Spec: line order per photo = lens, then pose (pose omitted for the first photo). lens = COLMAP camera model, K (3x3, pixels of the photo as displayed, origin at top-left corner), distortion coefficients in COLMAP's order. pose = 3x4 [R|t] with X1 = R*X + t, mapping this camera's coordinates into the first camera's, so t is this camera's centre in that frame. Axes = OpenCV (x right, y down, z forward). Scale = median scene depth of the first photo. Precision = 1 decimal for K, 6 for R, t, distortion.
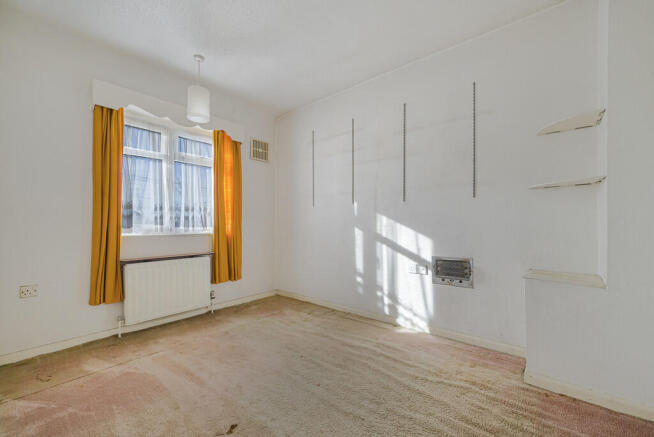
lens RADIAL K [[279.7, 0, 327.0], [0, 279.7, 218.5], [0, 0, 1]] dist [0.000174, -0.000086]
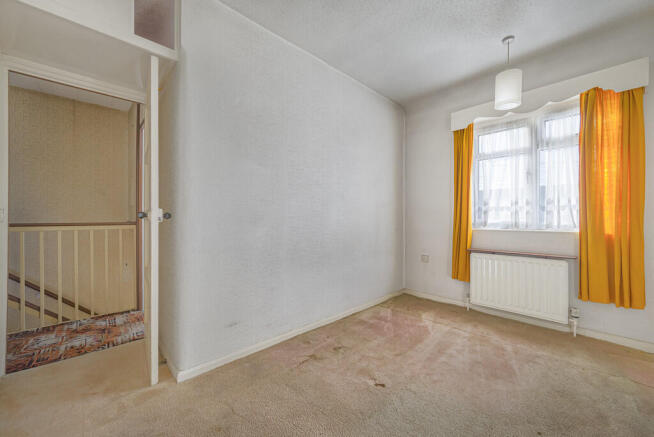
lens RADIAL K [[264.8, 0, 330.9], [0, 264.8, 217.6], [0, 0, 1]] dist [-0.002894, -0.000001]
pose [[-0.154242, 0.000837, -0.988033, 0.504371], [0.020926, 0.999778, -0.002420, 0.001993], [0.987811, -0.021049, -0.154226, 0.575342]]
